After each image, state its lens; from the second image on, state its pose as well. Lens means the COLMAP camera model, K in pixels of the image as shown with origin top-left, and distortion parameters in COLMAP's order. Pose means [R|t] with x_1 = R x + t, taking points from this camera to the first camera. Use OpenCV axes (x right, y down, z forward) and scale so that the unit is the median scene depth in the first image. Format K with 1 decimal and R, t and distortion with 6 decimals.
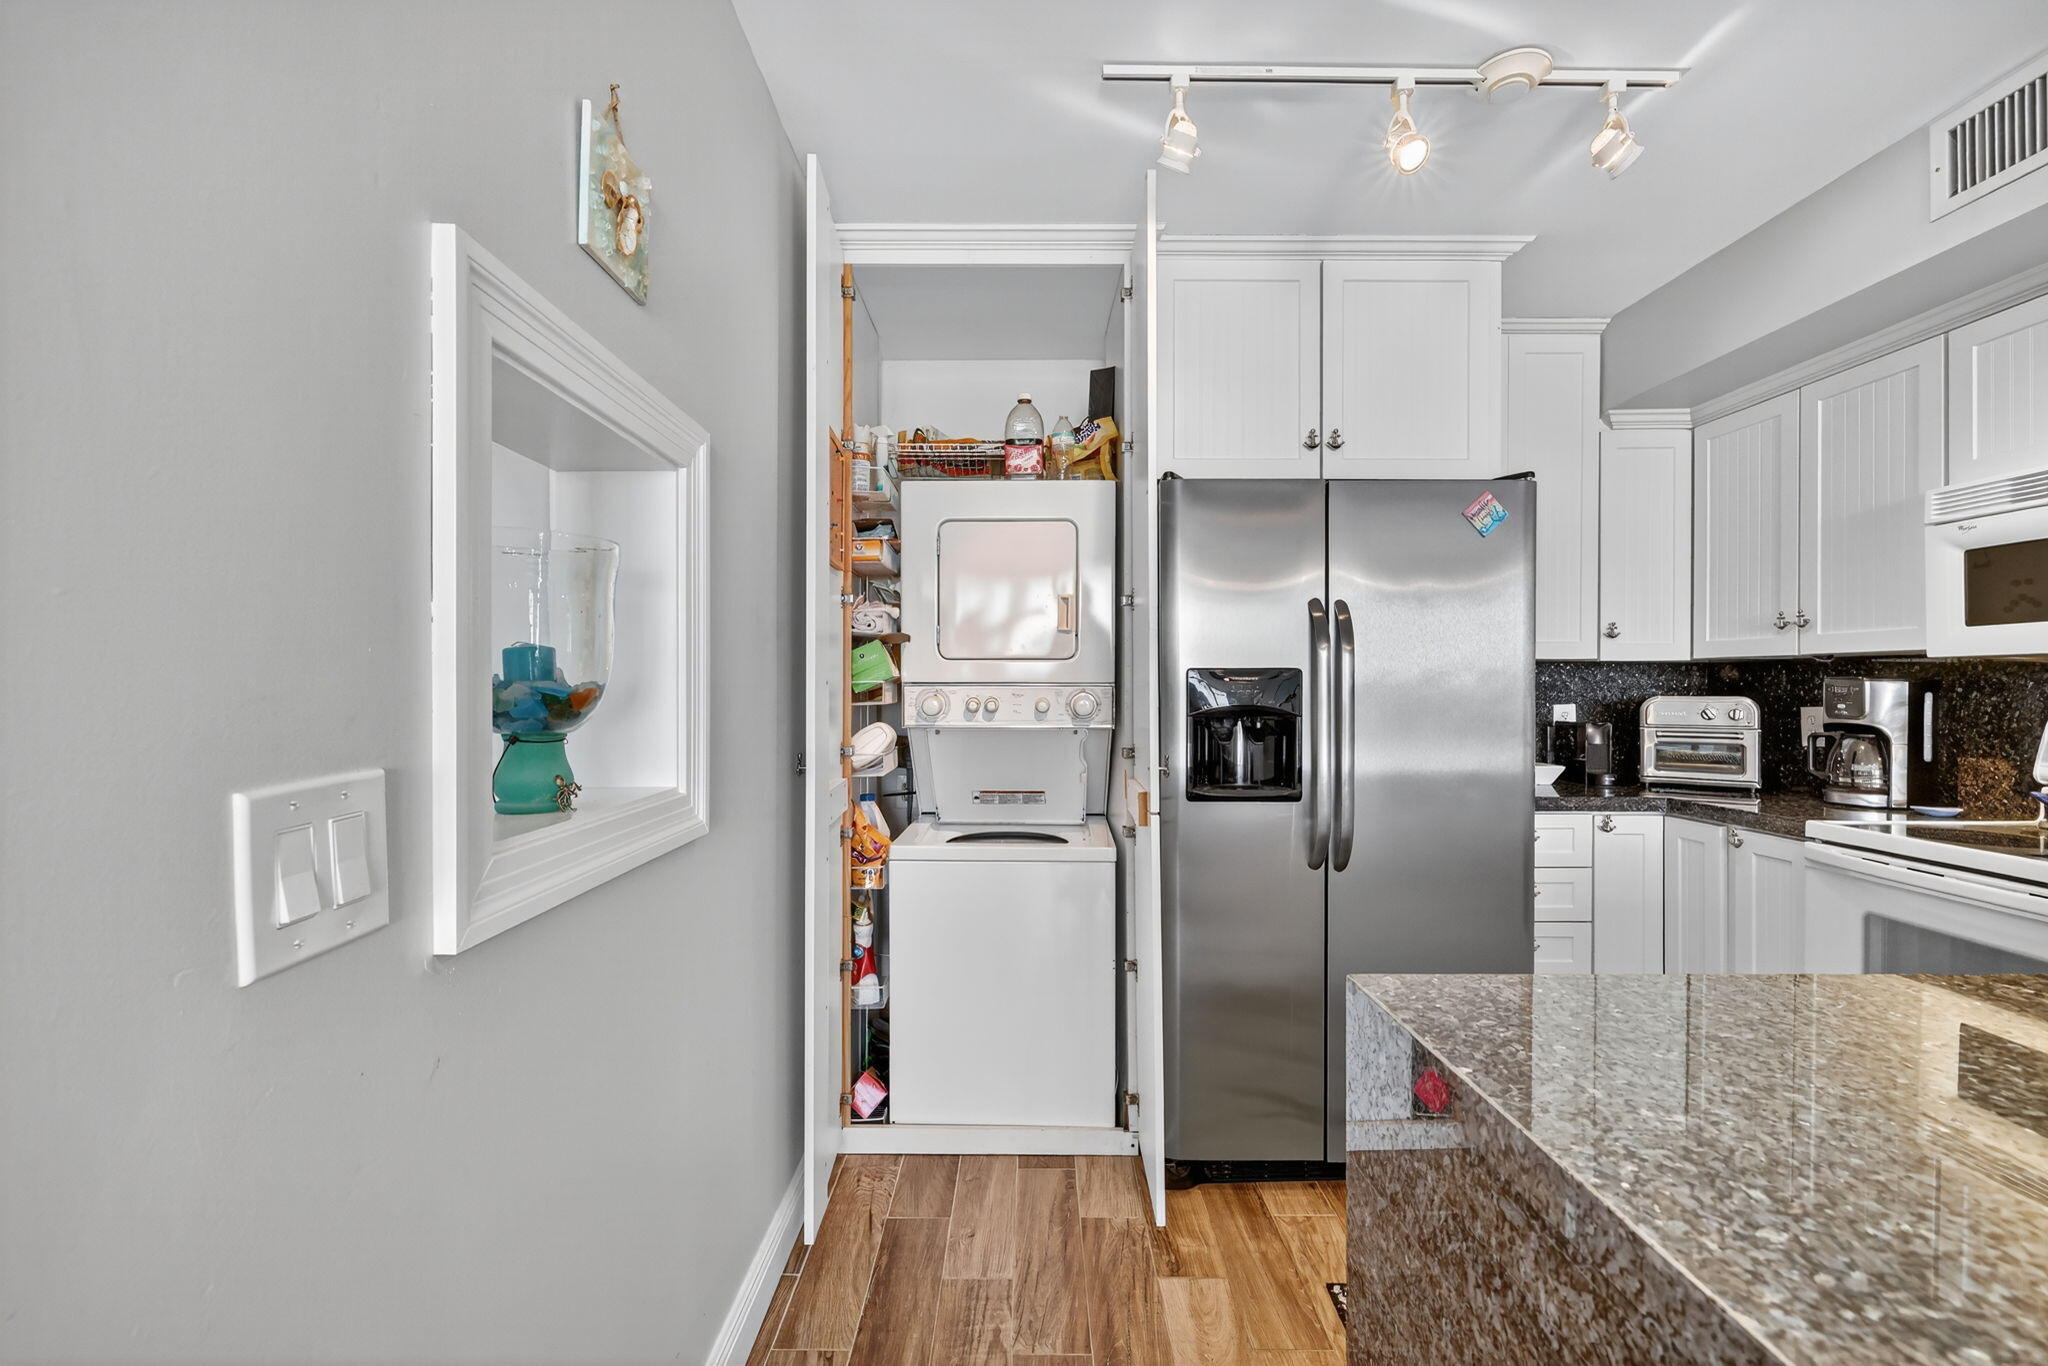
lens RADIAL K [[858.6, 0, 1019.4], [0, 858.6, 684.6], [0, 0, 1]] dist [0.000212, -0.001249]
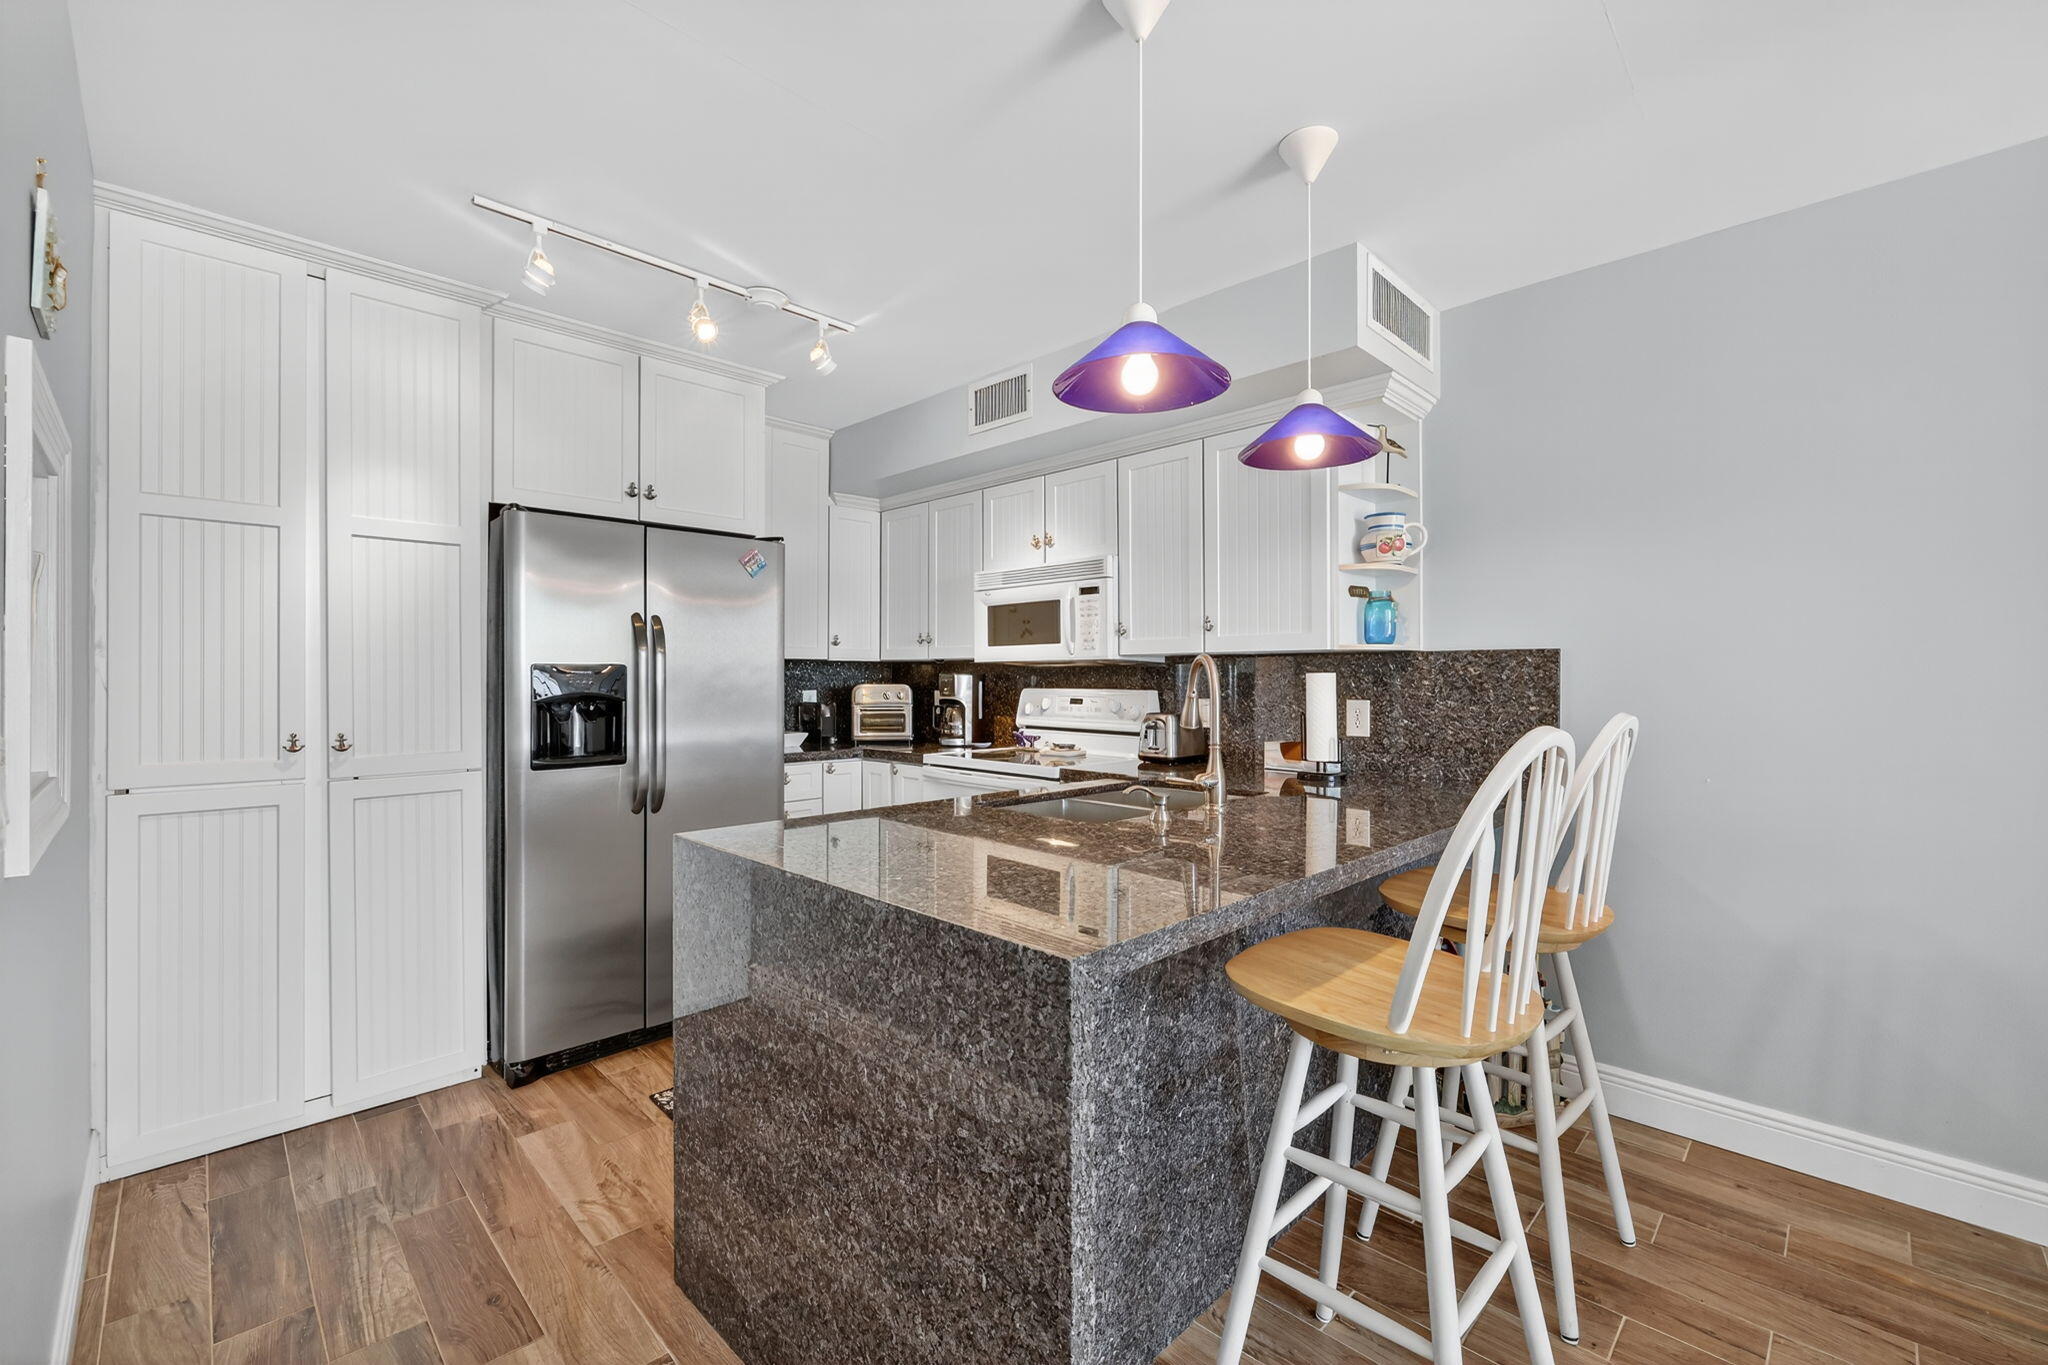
lens RADIAL K [[858.6, 0, 1022.5], [0, 858.6, 679.8], [0, 0, 1]] dist [0.000212, -0.001249]
pose [[0.708897, -0.002646, 0.705307, -0.170862], [-0.000249, 0.999992, 0.004002, -0.000764], [-0.705312, -0.003012, 0.708890, -0.368608]]
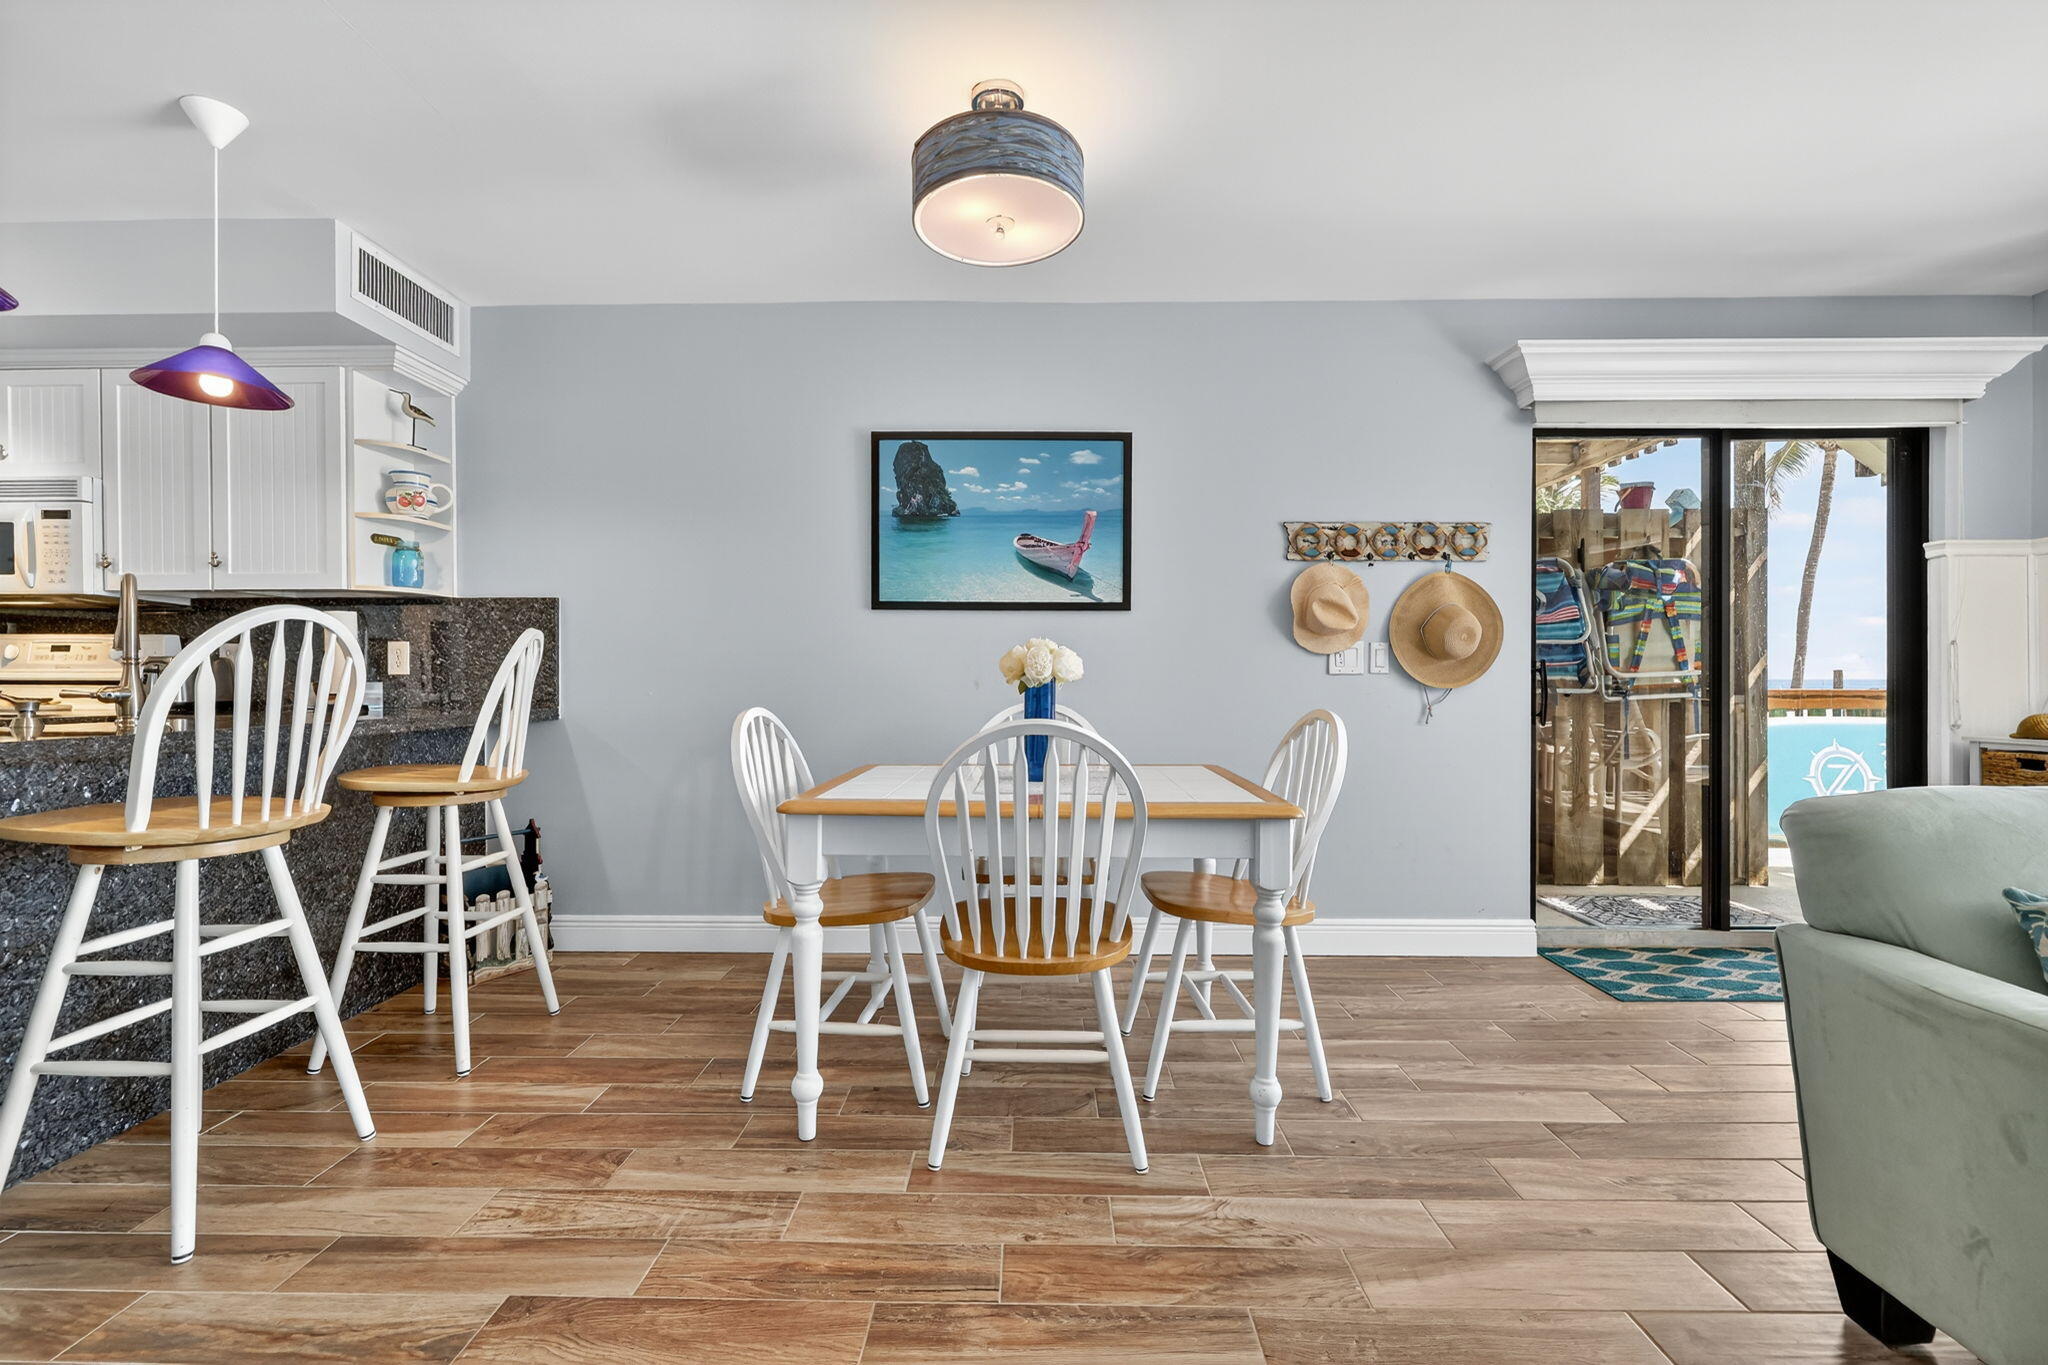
lens RADIAL K [[858.6, 0, 1027.8], [0, 858.6, 674.9], [0, 0, 1]] dist [0.000212, -0.001249]
pose [[0.017137, -0.006487, 0.999832, -0.306058], [-0.001760, 0.999977, 0.006518, 0.087202], [-0.999852, -0.001871, 0.017125, -0.915701]]
